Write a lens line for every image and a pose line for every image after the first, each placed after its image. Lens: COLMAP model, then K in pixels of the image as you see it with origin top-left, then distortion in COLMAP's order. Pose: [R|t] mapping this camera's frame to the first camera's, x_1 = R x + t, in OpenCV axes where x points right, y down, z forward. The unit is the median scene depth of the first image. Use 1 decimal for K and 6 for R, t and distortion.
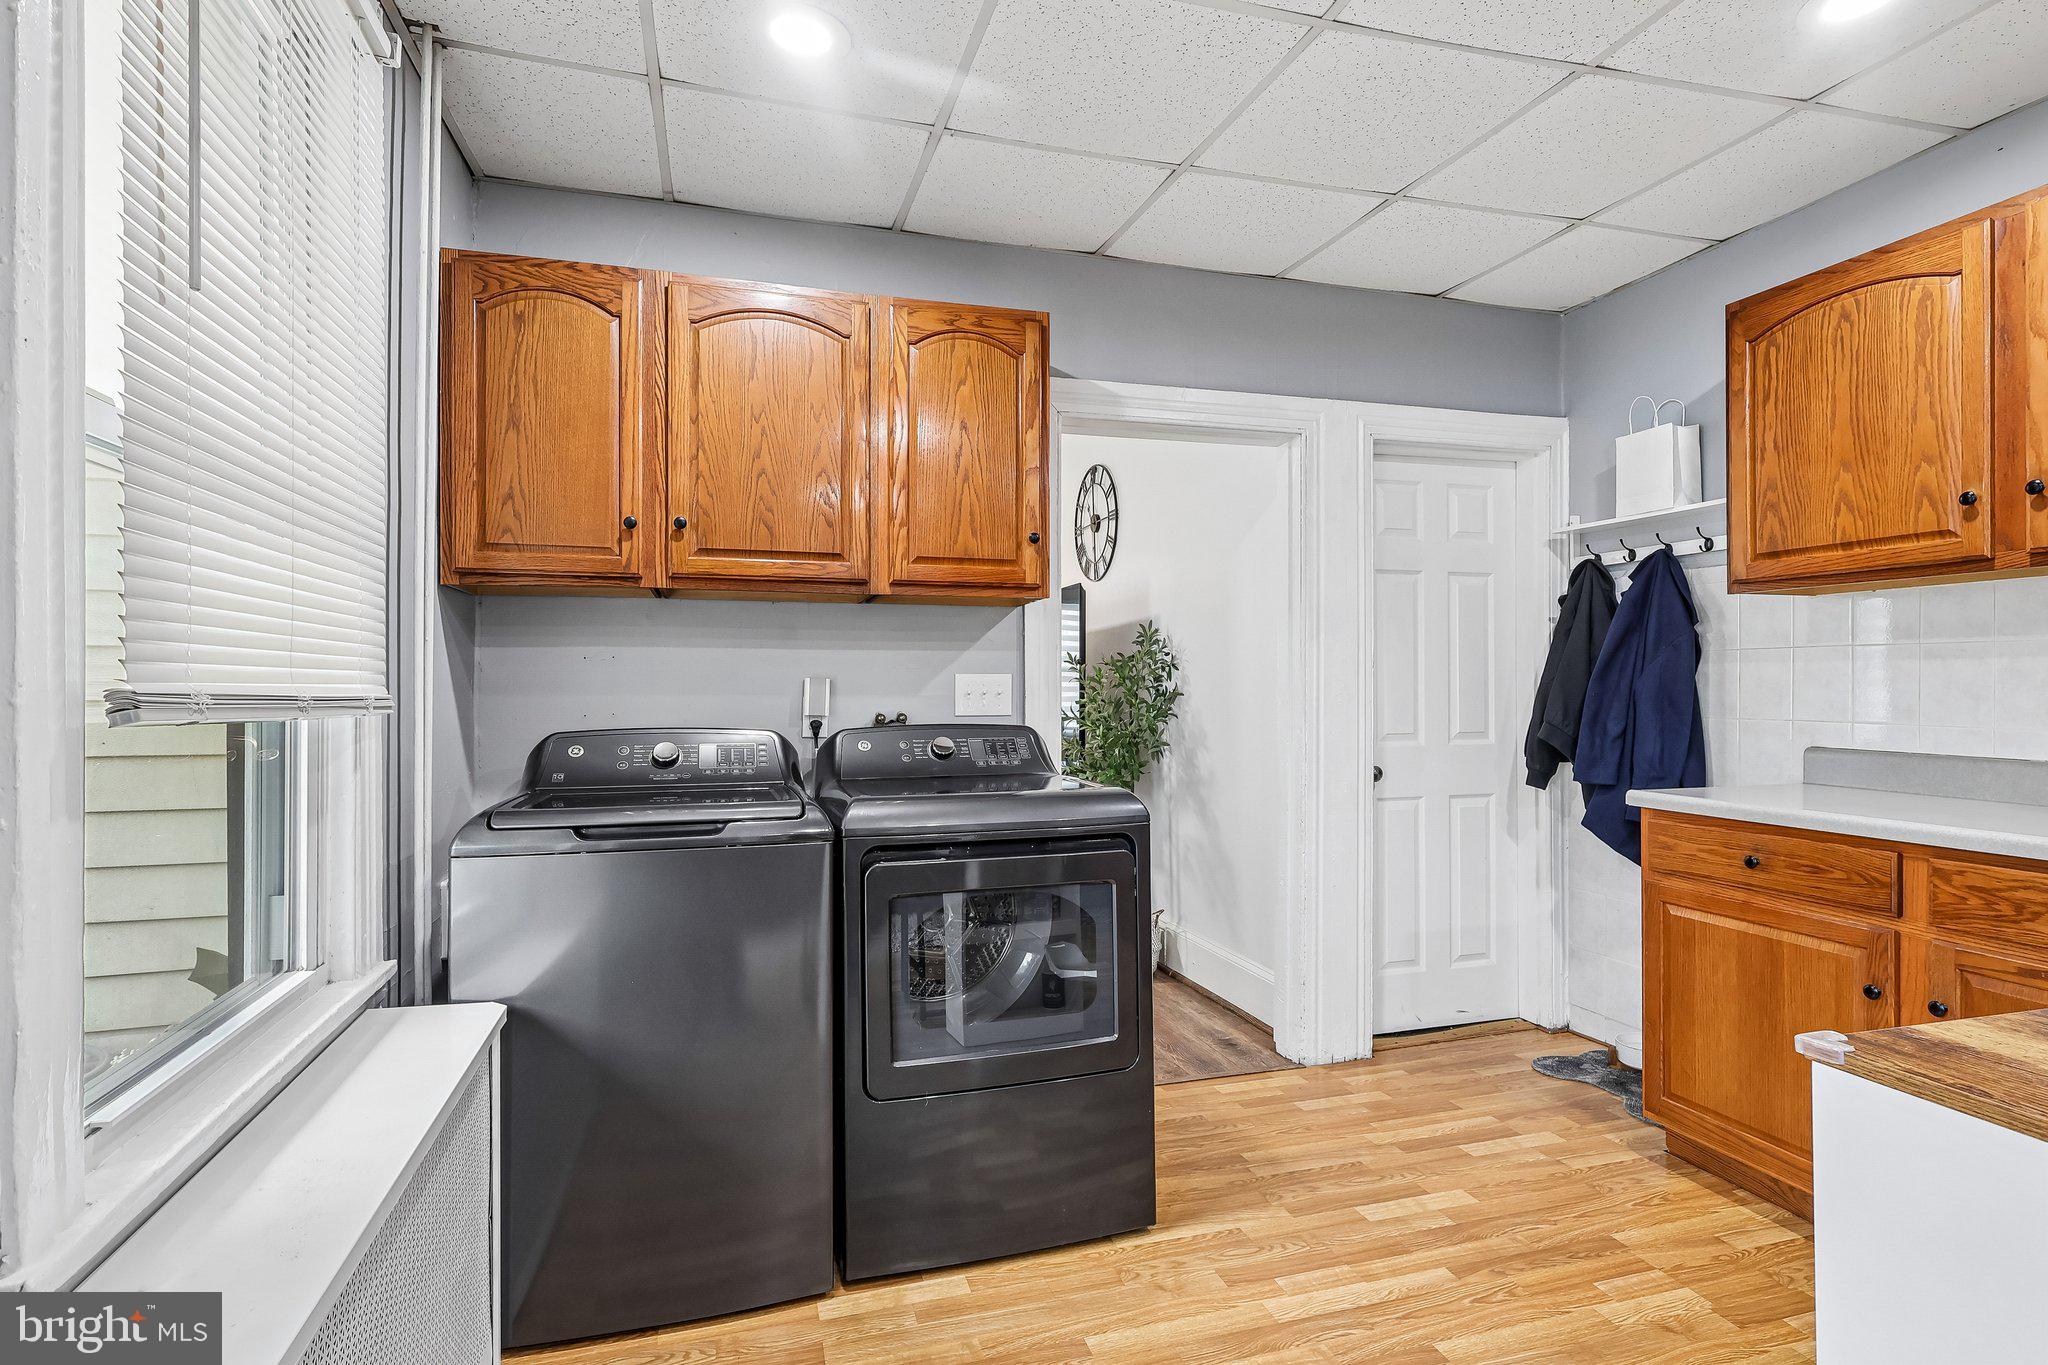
lens RADIAL K [[1009.5, 0, 1022.8], [0, 1009.5, 679.0], [0, 0, 1]] dist [0.007109, 0.000918]
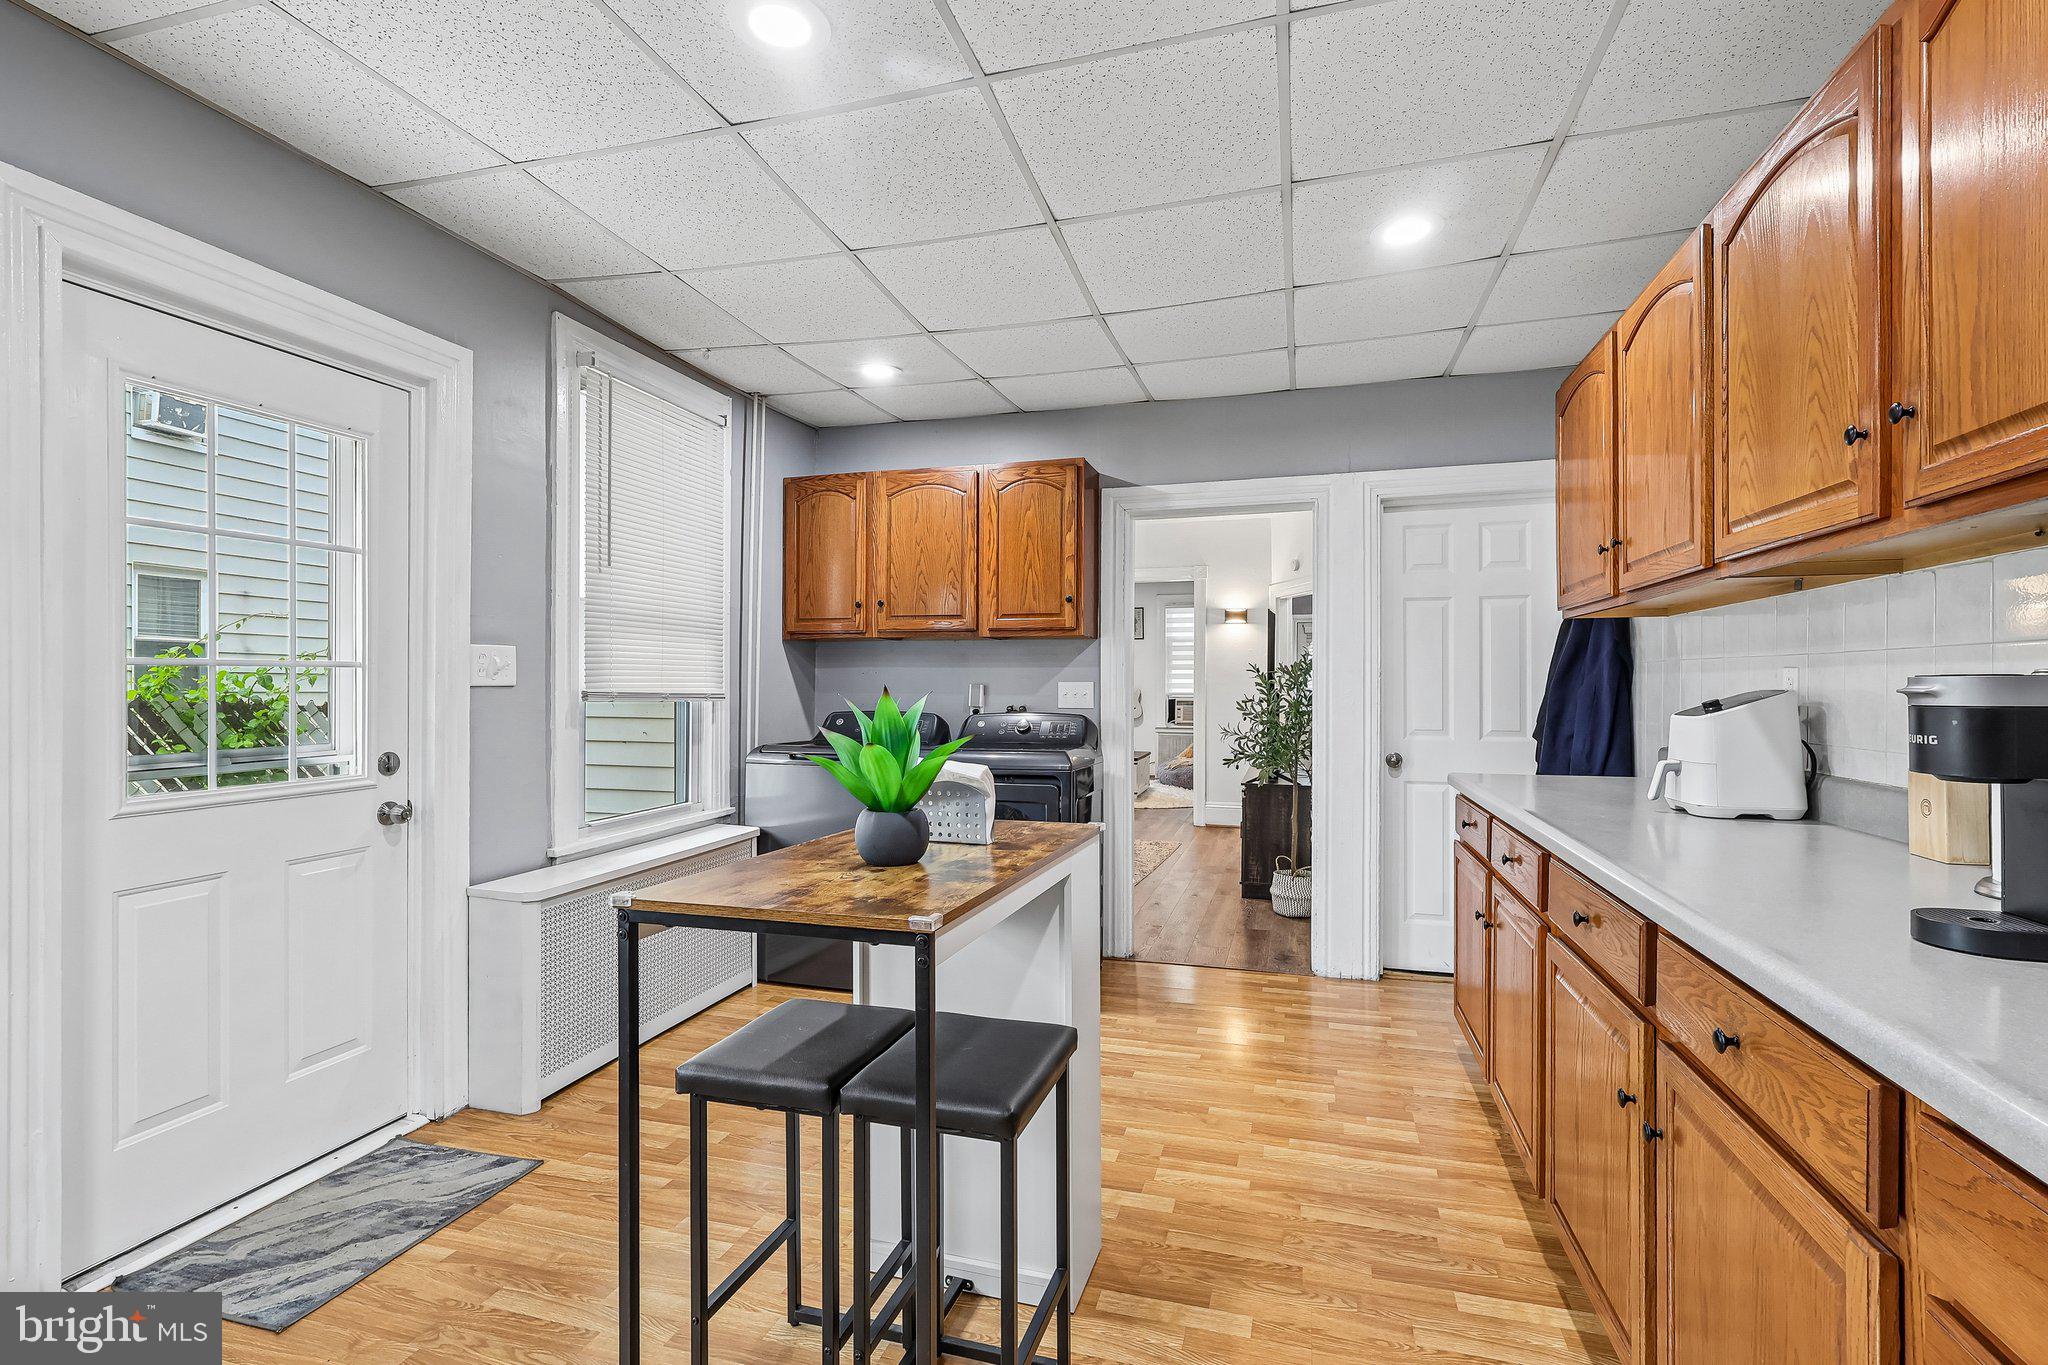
lens RADIAL K [[962.9, 0, 1017.0], [0, 962.9, 678.7], [0, 0, 1]] dist [0.004697, 0.000091]
pose [[0.836604, 0.001135, -0.547807, 0.804114], [-0.000556, 0.999999, 0.001222, -0.013711], [0.547808, -0.000718, 0.836604, -0.348430]]
